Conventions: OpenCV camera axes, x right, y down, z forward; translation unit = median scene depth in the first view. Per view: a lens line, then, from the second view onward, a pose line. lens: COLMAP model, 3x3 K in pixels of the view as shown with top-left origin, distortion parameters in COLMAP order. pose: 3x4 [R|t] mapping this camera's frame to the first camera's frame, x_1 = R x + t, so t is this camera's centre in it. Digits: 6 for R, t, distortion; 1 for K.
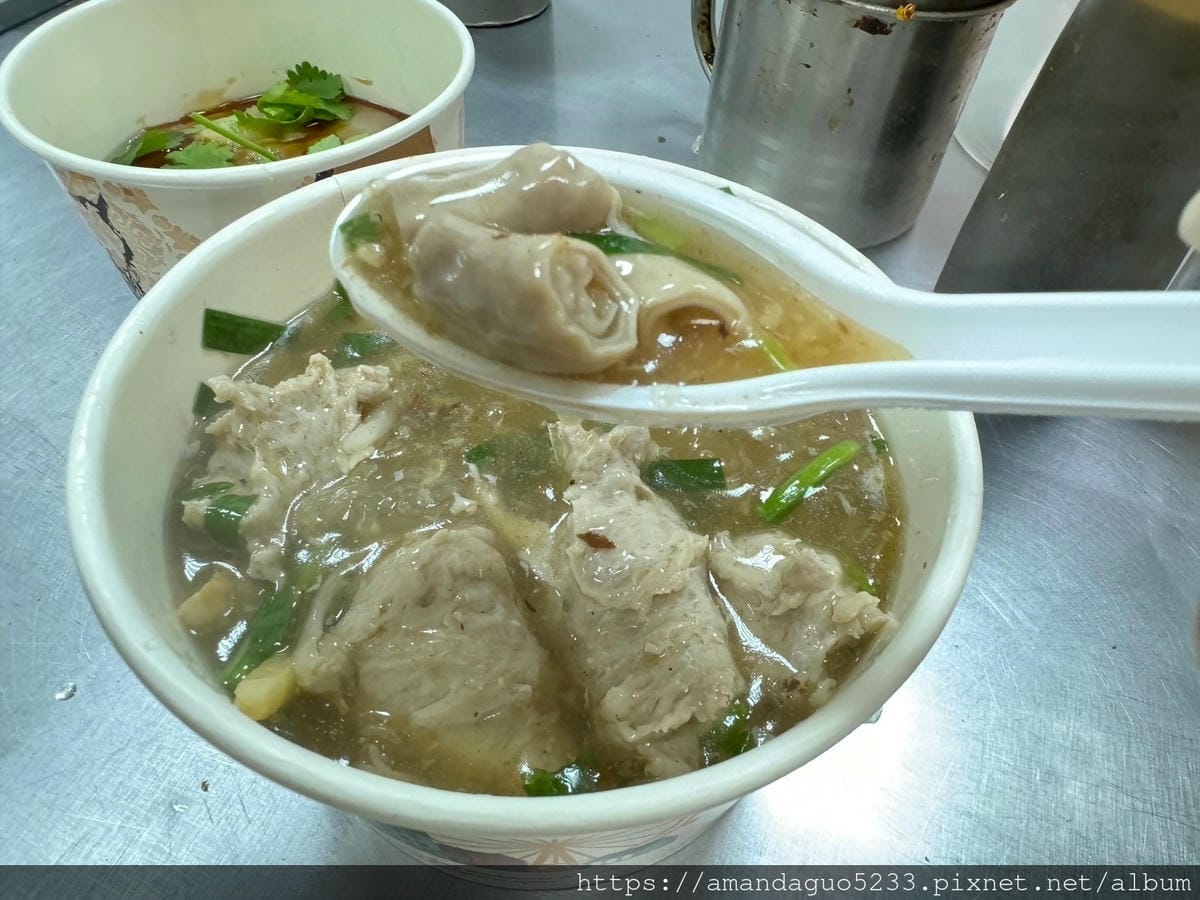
lens RADIAL K [[850.8, 0, 664.2], [0, 850.8, 448.5], [0, 0, 1]] dist [-0.001004, 0.003212]
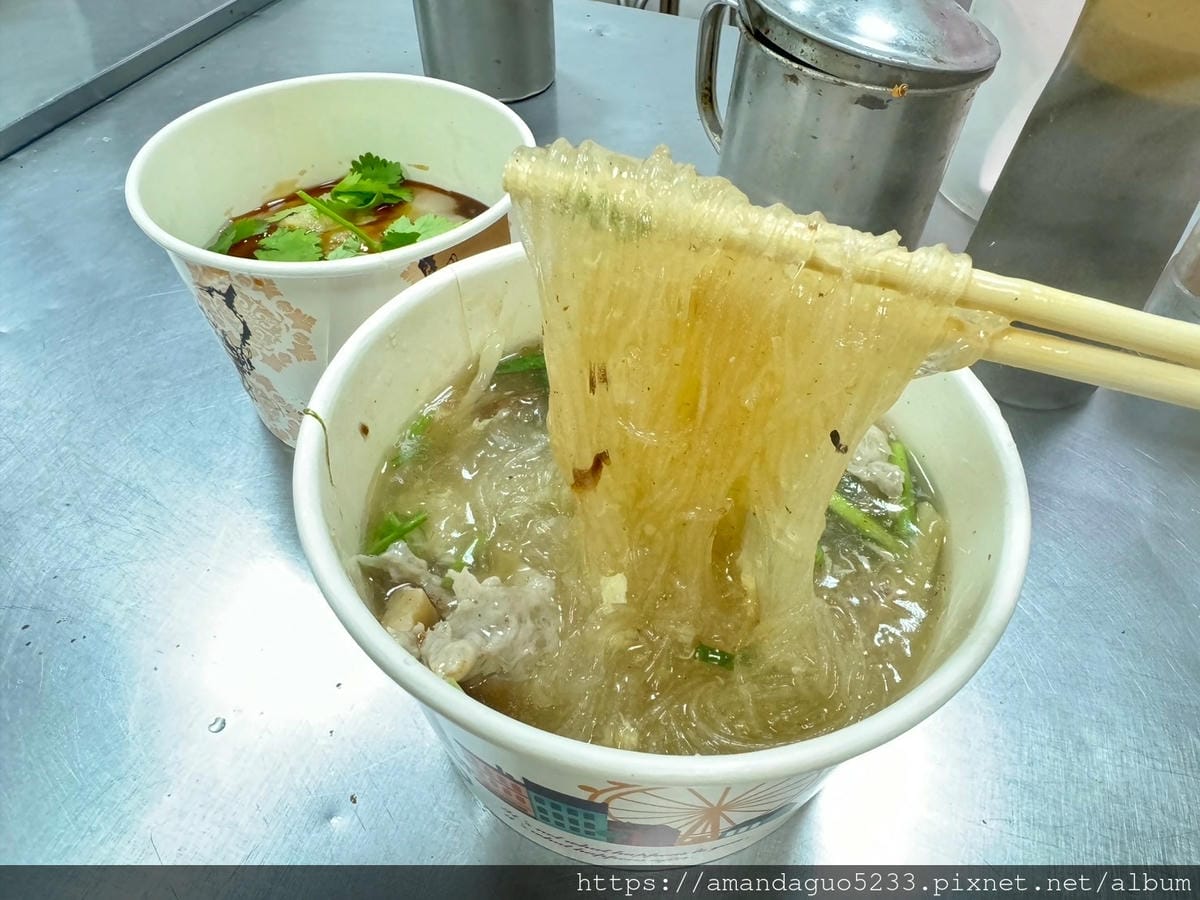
lens RADIAL K [[850.8, 0, 664.2], [0, 850.8, 448.5], [0, 0, 1]] dist [-0.001004, 0.003212]
pose [[0.997921, -0.054067, 0.035069, -0.119108], [0.055526, 0.997572, -0.042044, 0.001651], [-0.032711, 0.043904, 0.998500, -0.138662]]
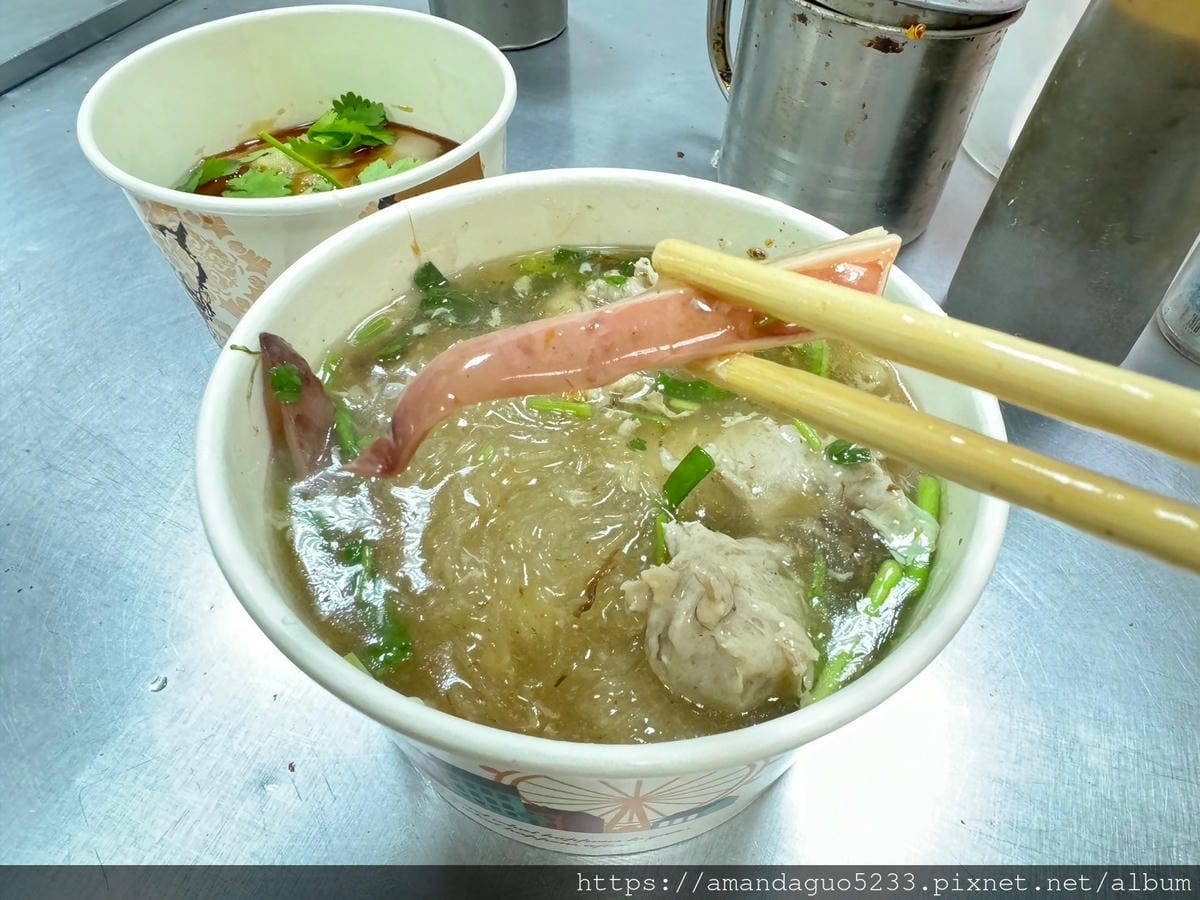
lens RADIAL K [[850.8, 0, 664.2], [0, 850.8, 448.5], [0, 0, 1]] dist [-0.001004, 0.003212]
pose [[0.999718, -0.023221, -0.004996, -0.044272], [0.023170, 0.999681, -0.010009, 0.012272], [0.005227, 0.009891, 0.999937, -0.068198]]
